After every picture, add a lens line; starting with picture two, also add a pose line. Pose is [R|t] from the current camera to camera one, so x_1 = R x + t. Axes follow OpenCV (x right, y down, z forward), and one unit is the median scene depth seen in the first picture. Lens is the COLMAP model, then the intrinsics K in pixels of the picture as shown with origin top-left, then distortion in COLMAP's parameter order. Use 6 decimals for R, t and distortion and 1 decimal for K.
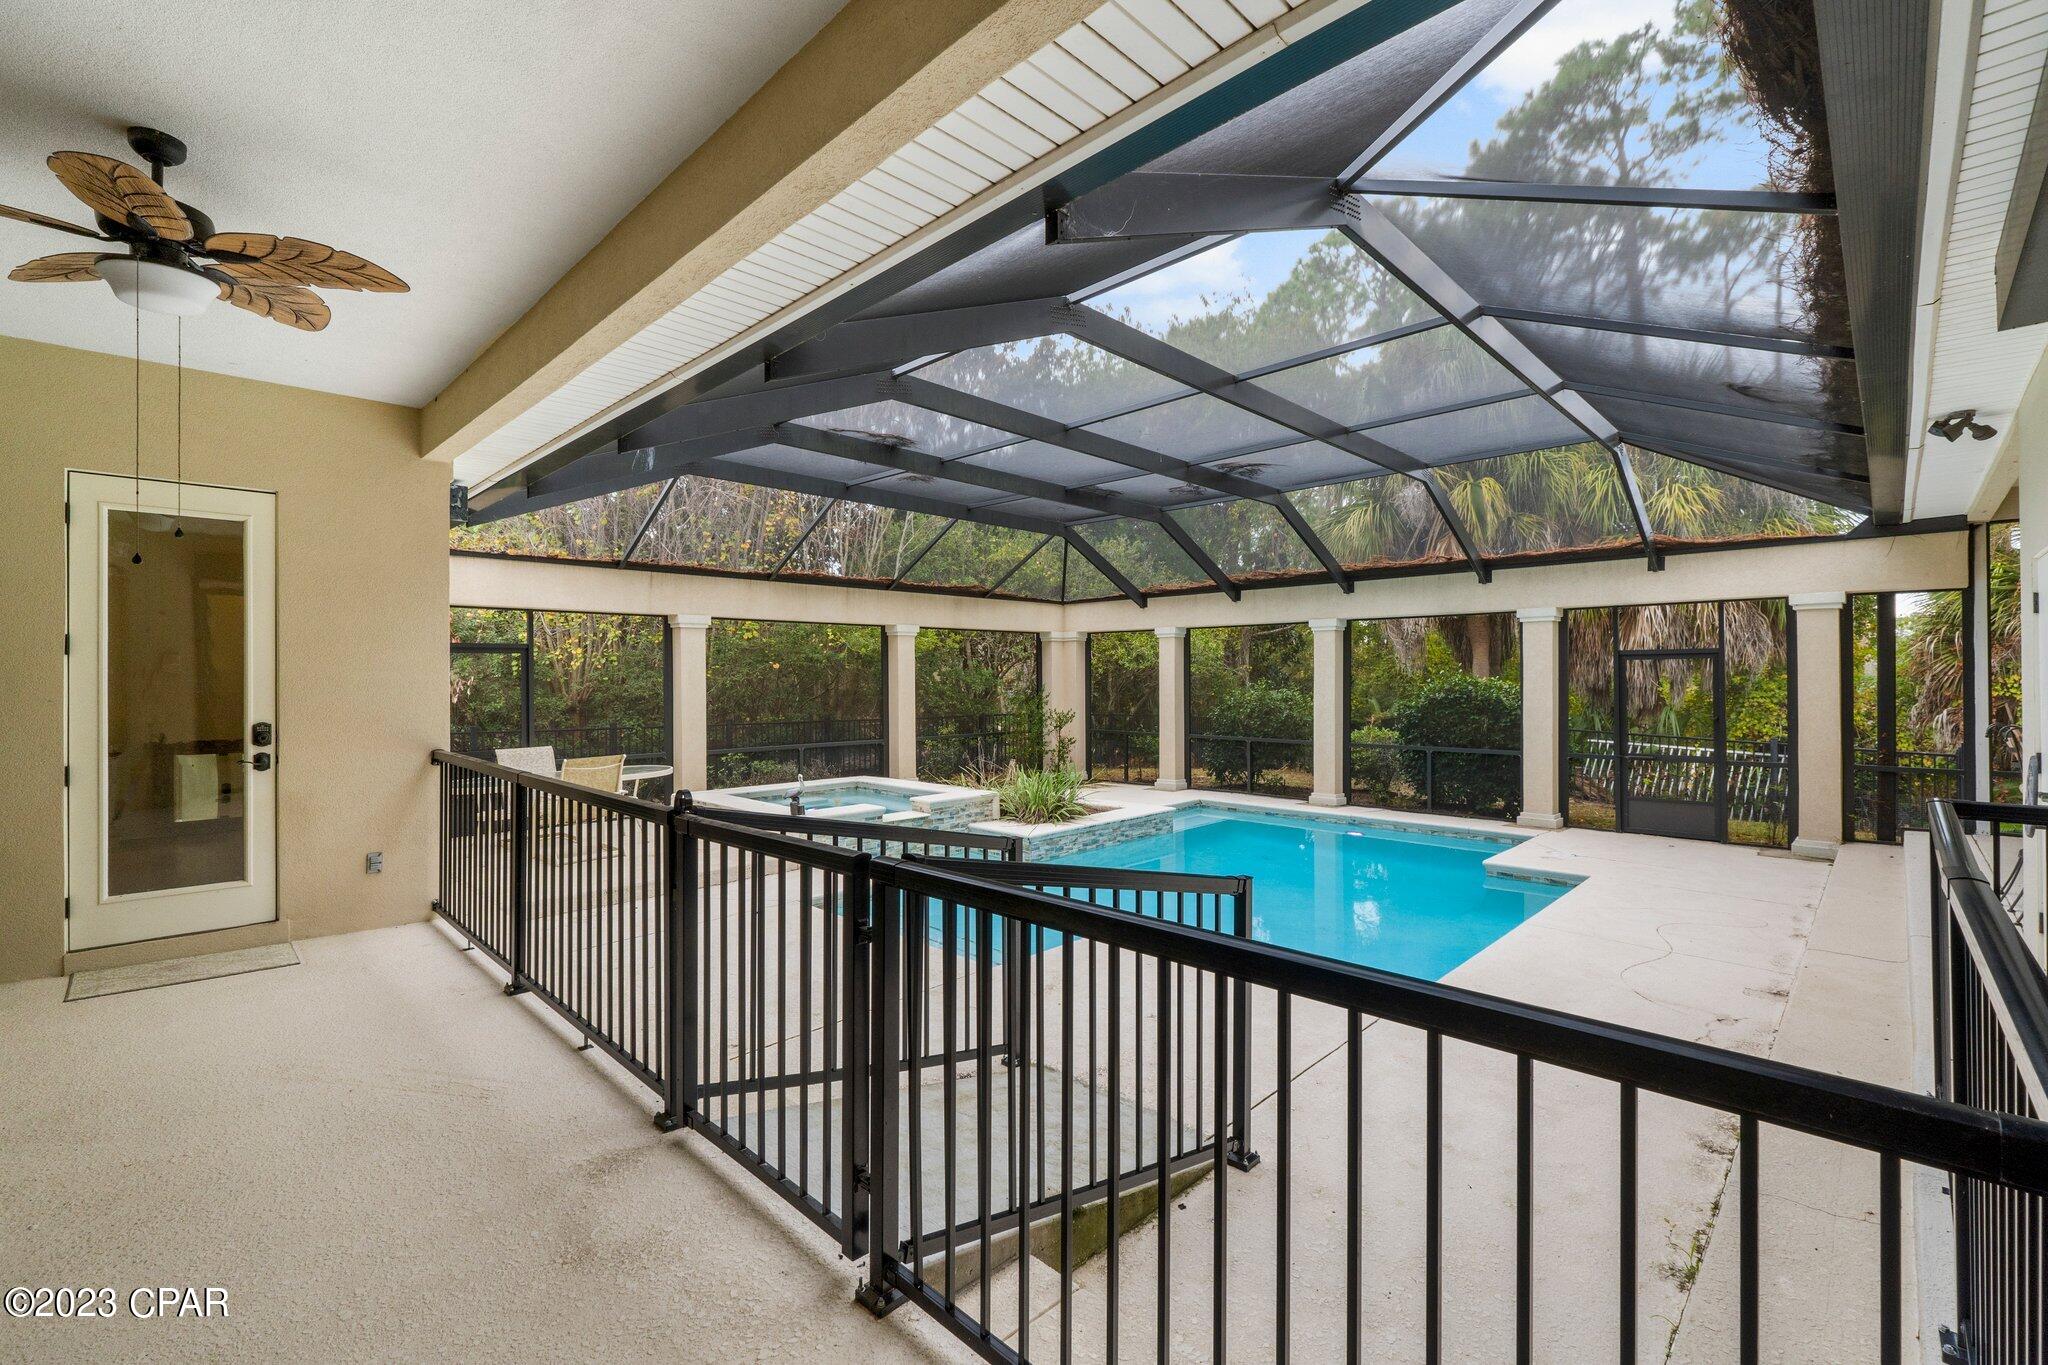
lens RADIAL K [[881.5, 0, 1023.3], [0, 881.5, 674.8], [0, 0, 1]] dist [0.000545, -0.000191]
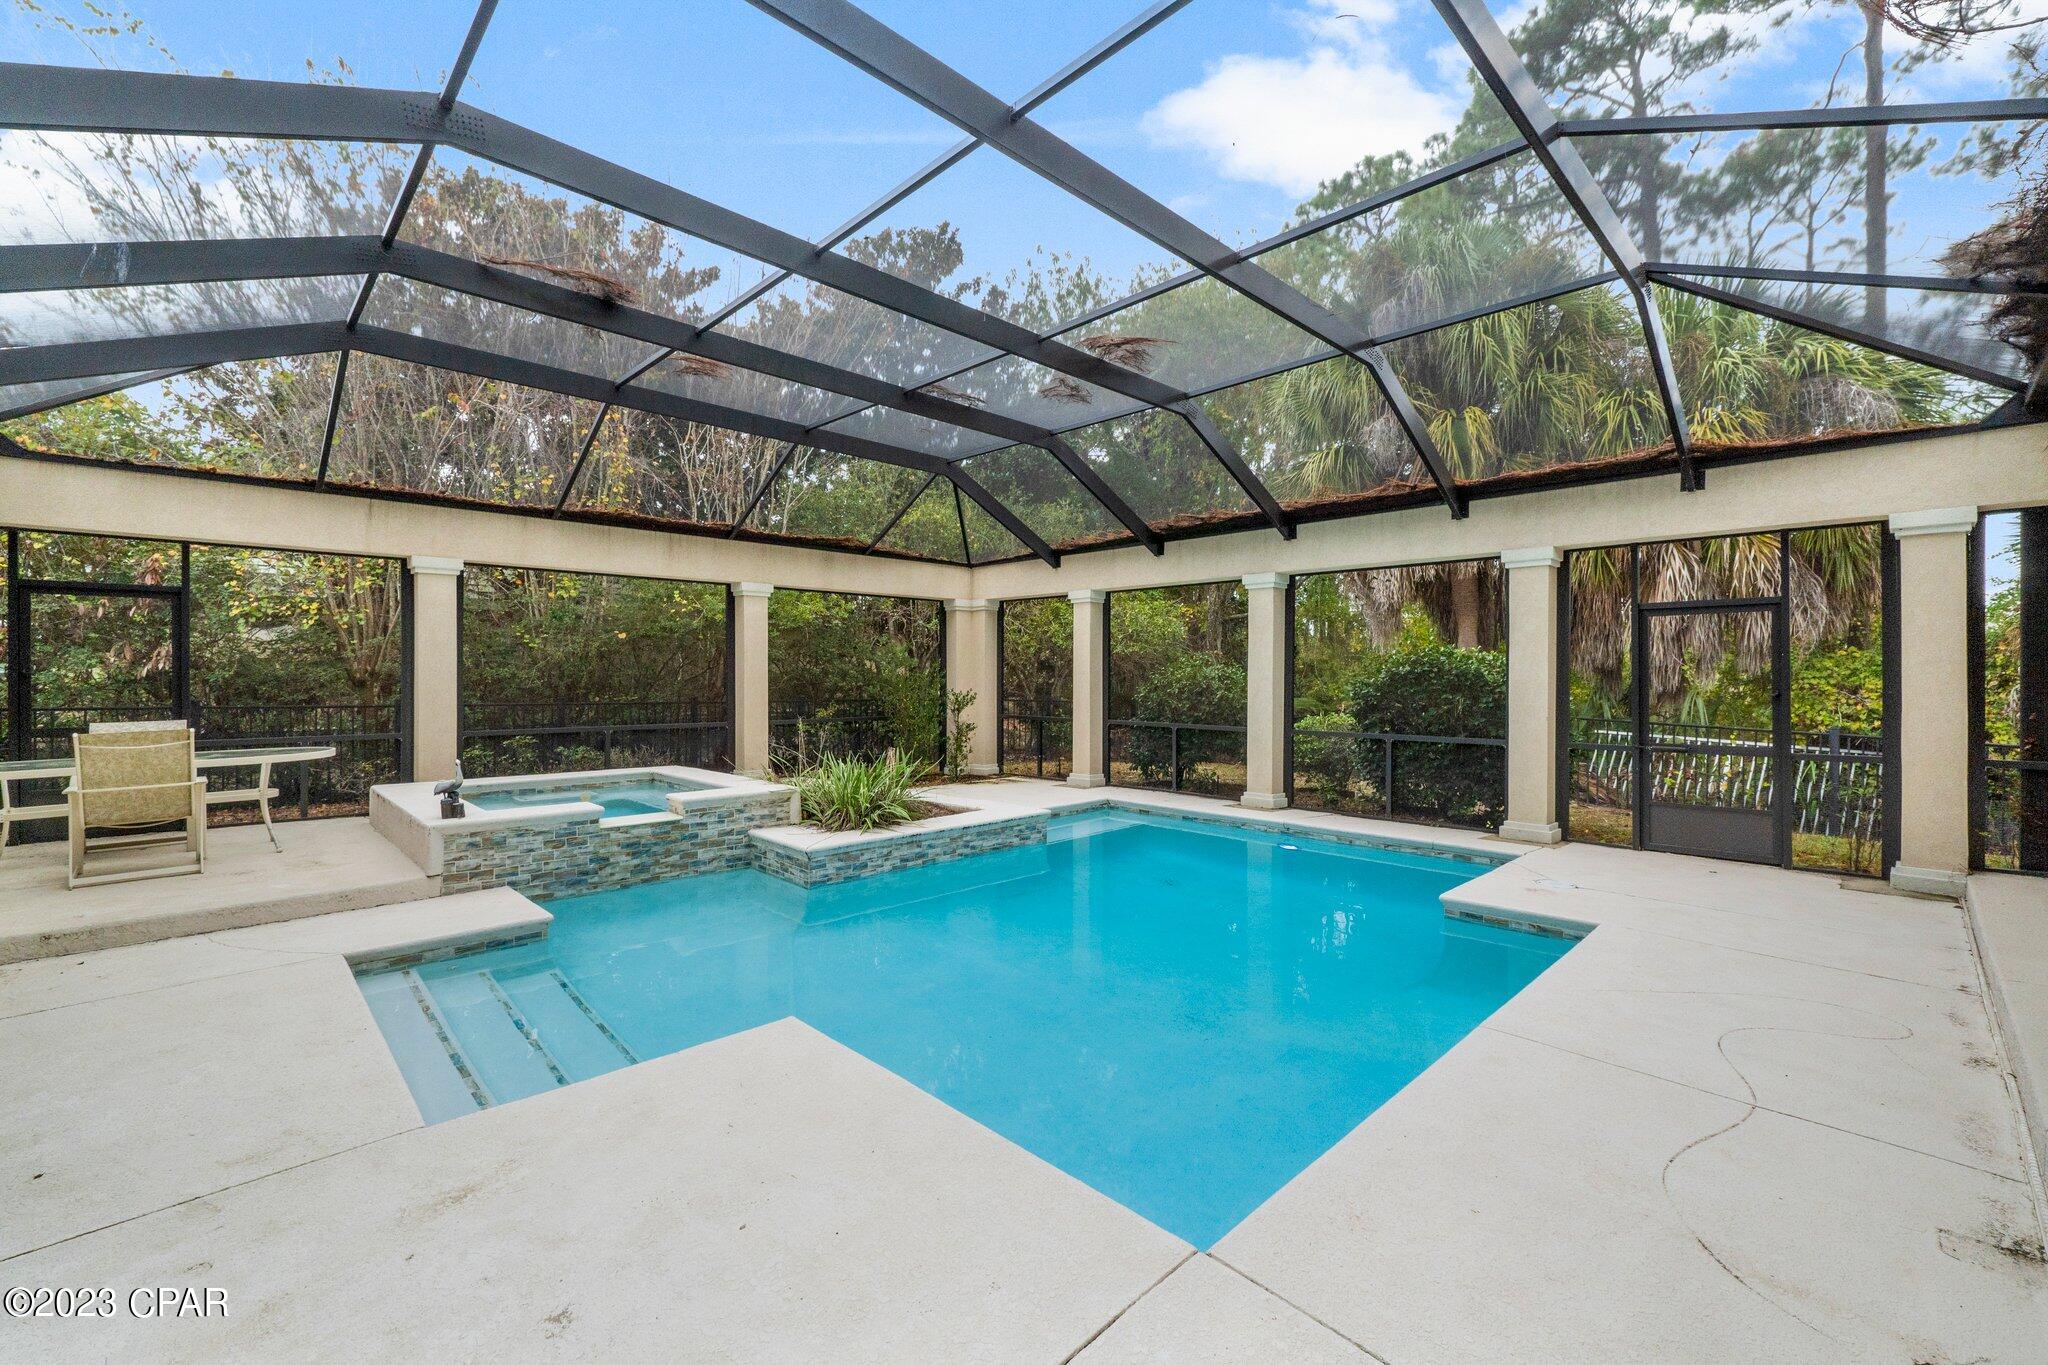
lens RADIAL K [[853.9, 0, 1020.8], [0, 853.9, 674.6], [0, 0, 1]] dist [-0.002759, 0.000106]
pose [[0.999739, 0.006111, -0.022019, 0.138746], [-0.006066, 0.999979, 0.002090, 0.026717], [0.022031, -0.001955, 0.999755, 0.218796]]
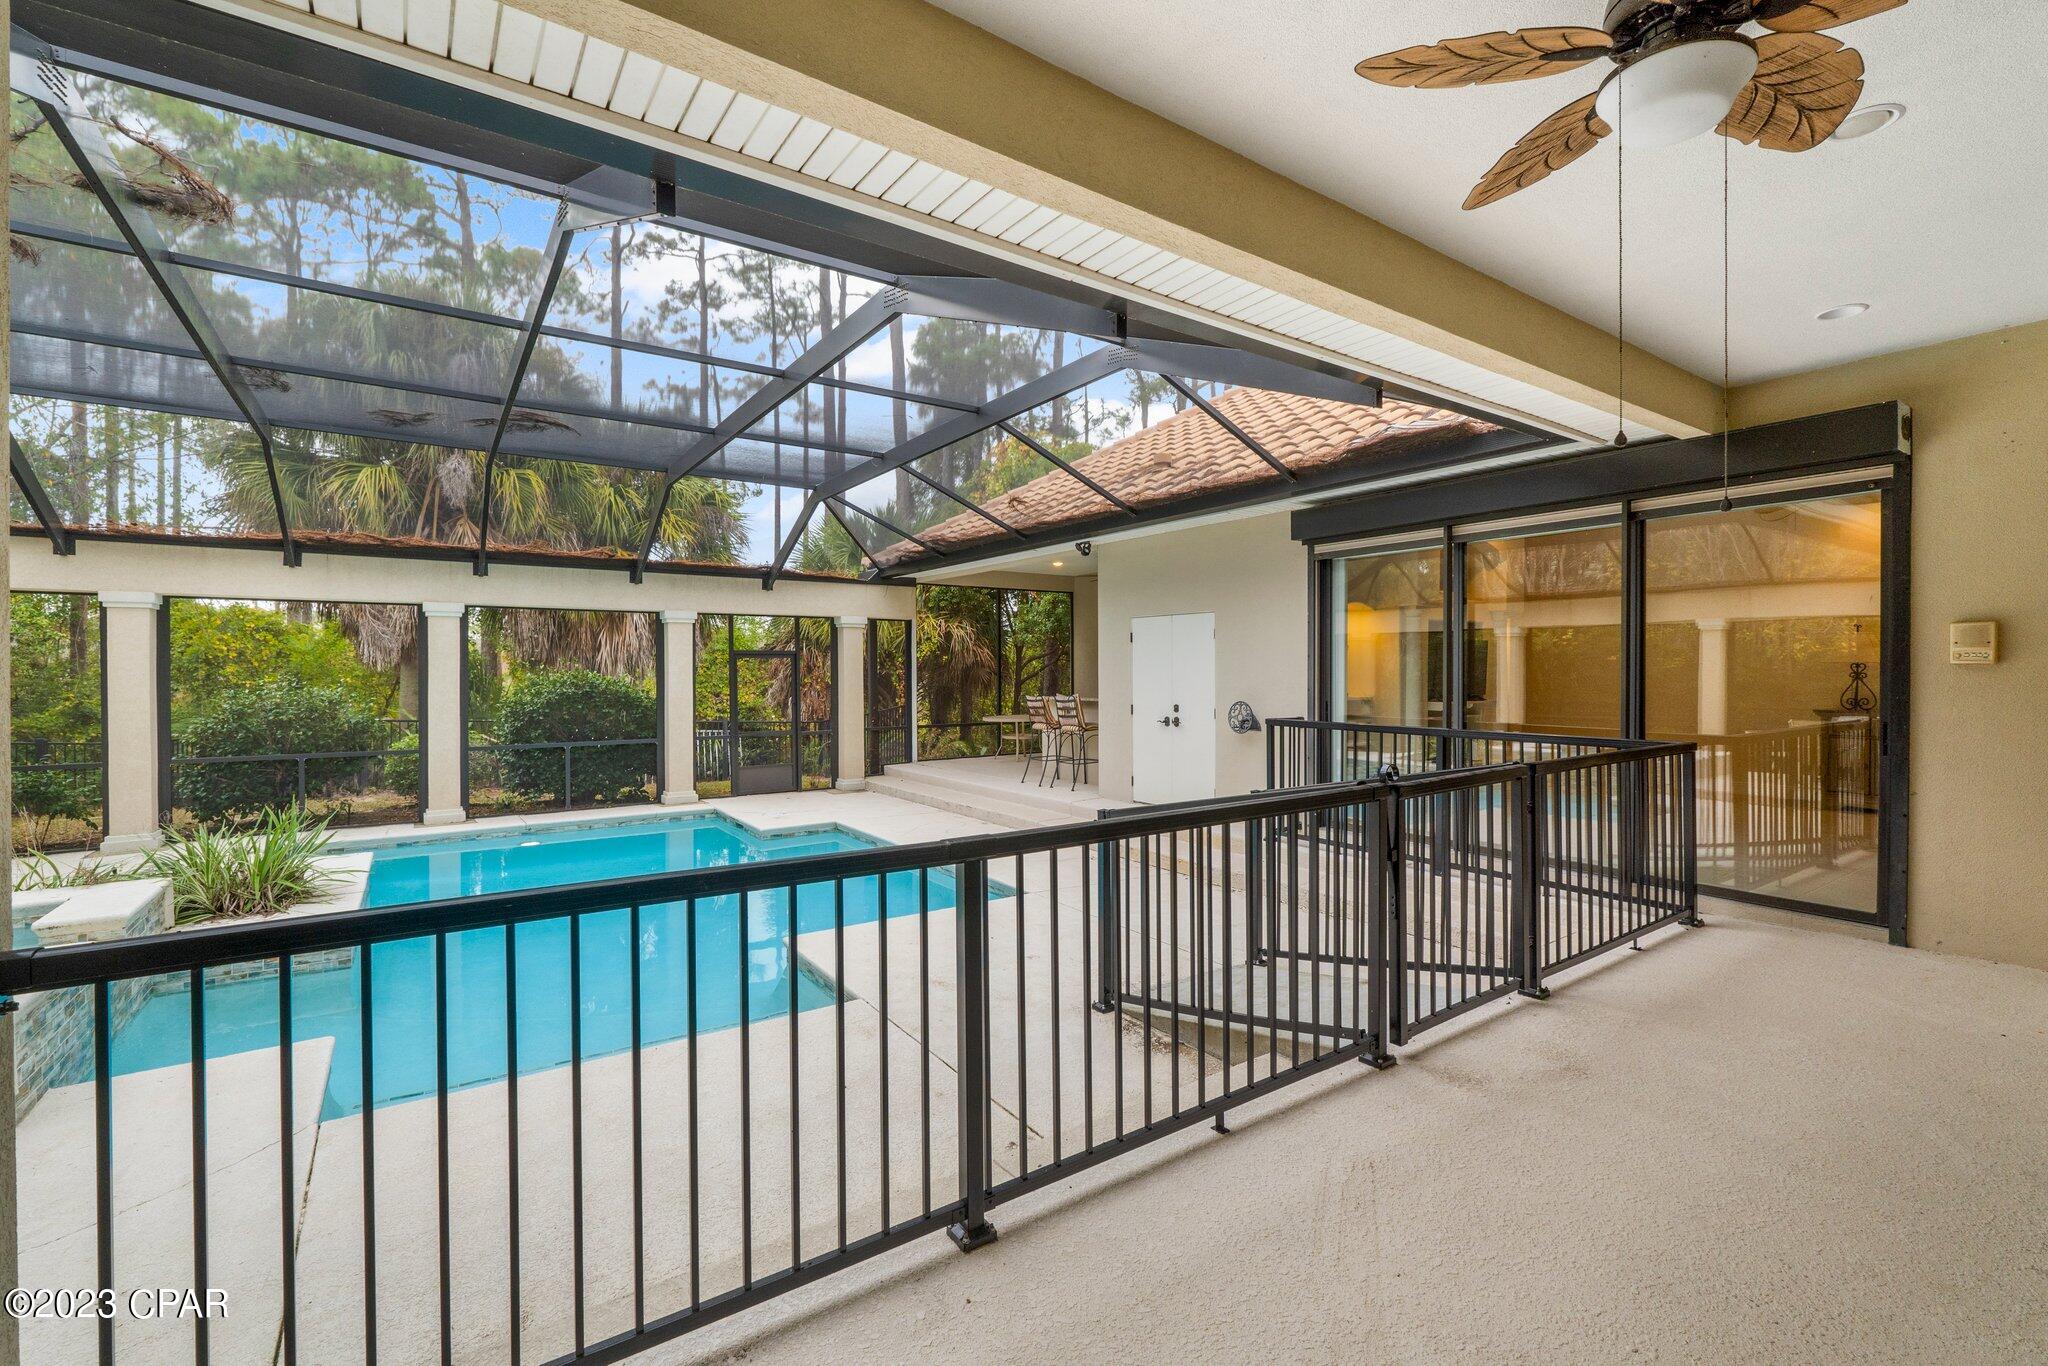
lens RADIAL K [[881.5, 0, 1023.3], [0, 881.5, 675.3], [0, 0, 1]] dist [0.000545, -0.000191]
pose [[0.185193, -0.002947, 0.982698, -0.375321], [0.004584, 0.999987, 0.002135, 0.005926], [-0.982691, 0.004110, 0.185204, 0.296064]]
